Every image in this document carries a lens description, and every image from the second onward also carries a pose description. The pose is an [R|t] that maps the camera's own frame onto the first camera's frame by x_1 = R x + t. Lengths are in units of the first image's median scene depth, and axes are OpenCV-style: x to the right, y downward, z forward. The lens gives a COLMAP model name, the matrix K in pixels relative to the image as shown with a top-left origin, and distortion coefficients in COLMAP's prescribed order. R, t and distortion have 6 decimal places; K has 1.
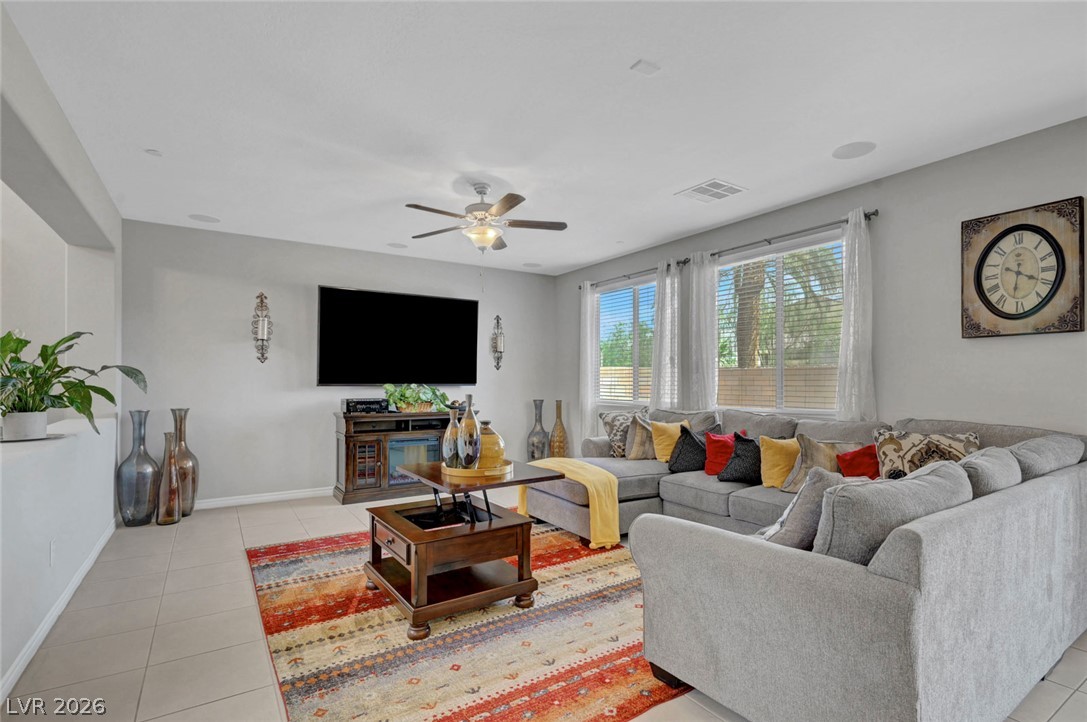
lens RADIAL K [[520.9, 0, 548.5], [0, 520.9, 378.2], [0, 0, 1]] dist [0.007904, -0.001305]
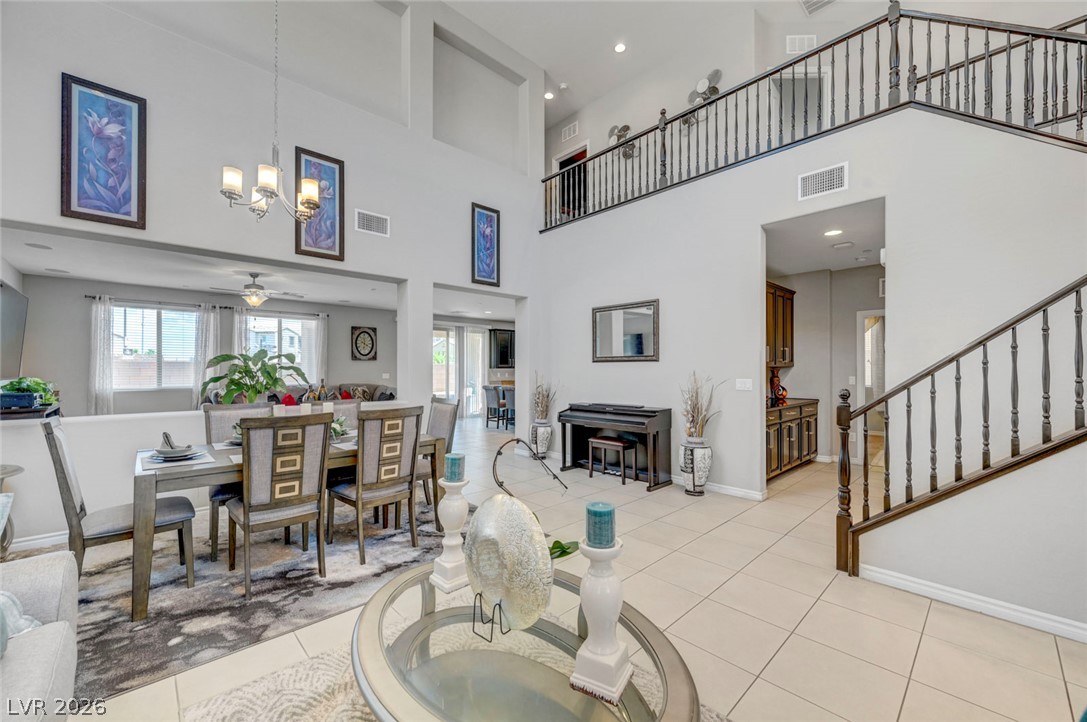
lens RADIAL K [[431.7, 0, 544.4], [0, 431.7, 369.2], [0, 0, 1]] dist [0.001238, 0.000698]
pose [[-0.176383, -0.000944, 0.984321, -1.639028], [-0.008281, 0.999966, -0.000525, -0.015910], [-0.984287, -0.008244, -0.176385, 0.175971]]
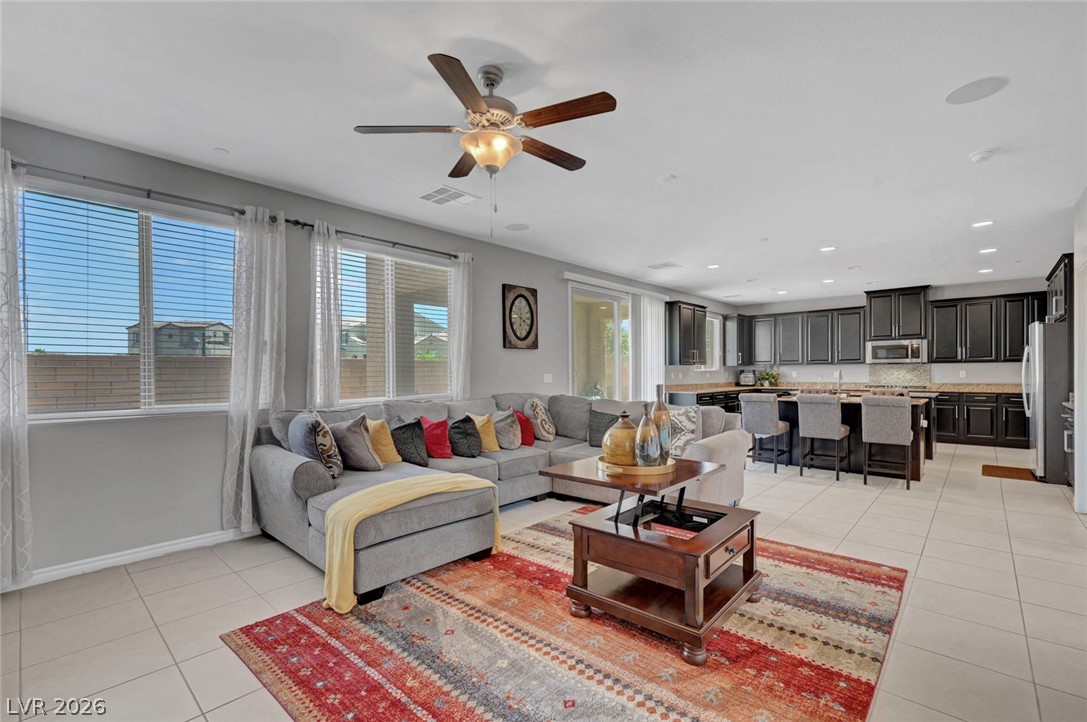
lens RADIAL K [[480.7, 0, 549.3], [0, 480.7, 372.7], [0, 0, 1]] dist [0.004005, 0.003061]
pose [[-0.258189, -0.003677, 0.966087, -0.622374], [-0.000473, 0.999993, 0.003680, 0.002805], [-0.966094, 0.000494, -0.258189, 0.924822]]
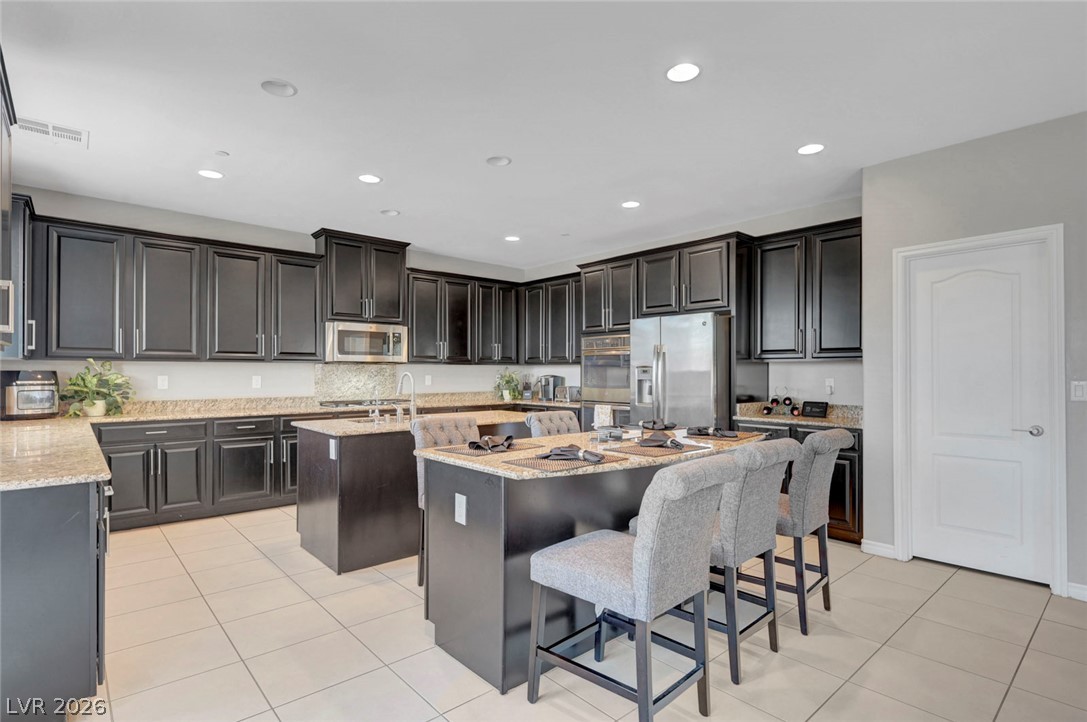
lens RADIAL K [[547.6, 0, 545.9], [0, 547.6, 366.3], [0, 0, 1]] dist [0.005373, 0.001387]
pose [[-0.987420, -0.005799, -0.158015, 0.635609], [-0.002581, 0.999785, -0.020564, 0.005711], [0.158100, -0.019897, -0.987223, 0.446242]]
